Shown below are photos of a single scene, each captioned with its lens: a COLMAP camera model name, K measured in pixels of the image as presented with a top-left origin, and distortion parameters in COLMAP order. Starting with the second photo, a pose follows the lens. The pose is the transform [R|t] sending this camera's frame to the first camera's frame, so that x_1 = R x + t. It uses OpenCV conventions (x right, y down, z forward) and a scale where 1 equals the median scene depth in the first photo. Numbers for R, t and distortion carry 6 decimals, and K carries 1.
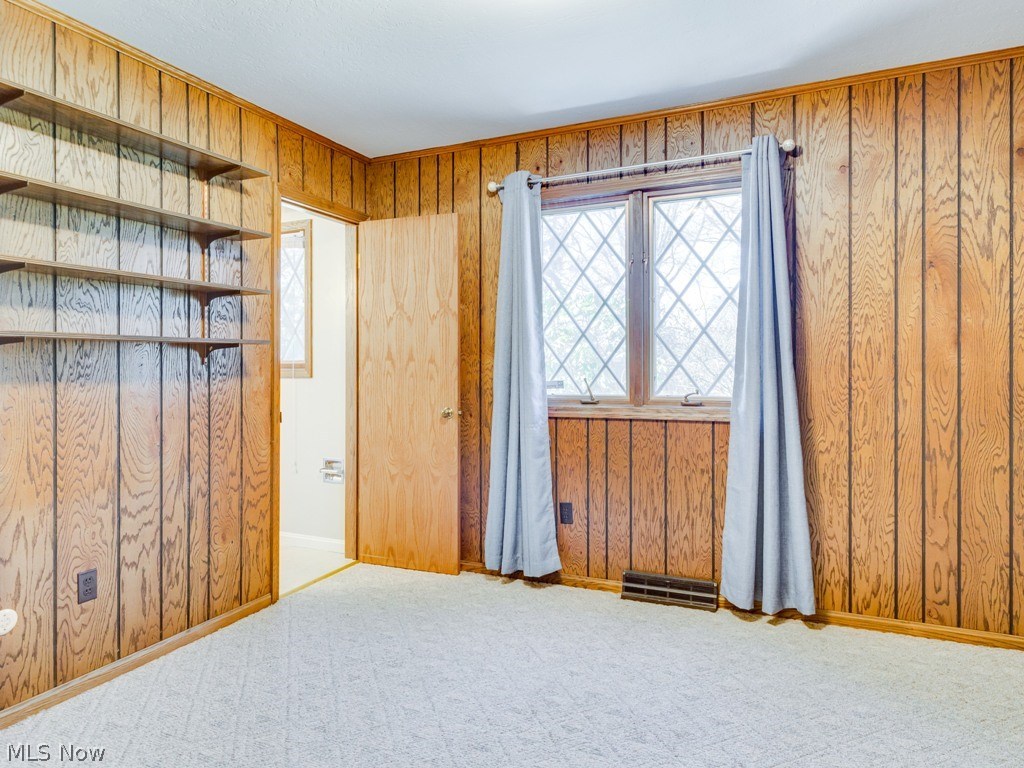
lens RADIAL K [[646.6, 0, 512.5], [0, 646.6, 378.0], [0, 0, 1]] dist [0.003083, 0.001009]
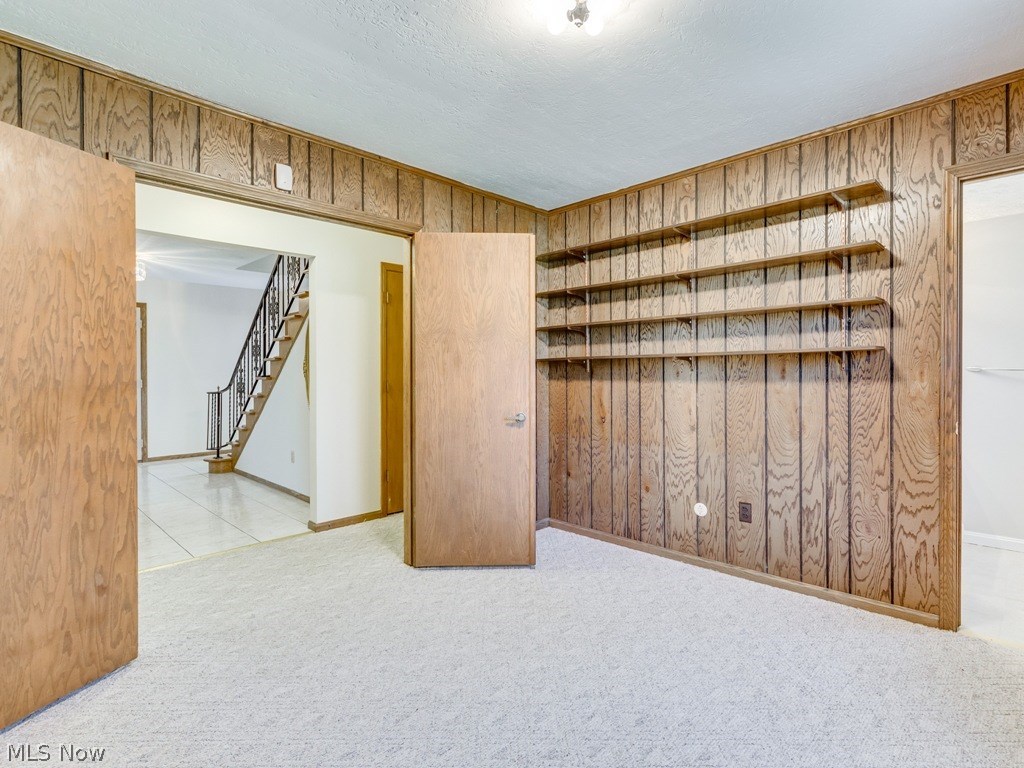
lens RADIAL K [[501.8, 0, 512.0], [0, 501.8, 384.0], [0, 0, 1]] dist [-0.001476, -0.000530]
pose [[-0.346777, 0.024602, -0.937625, 0.590492], [-0.012904, 0.999436, 0.030997, -0.015909], [0.937859, 0.022848, -0.346264, 0.787370]]
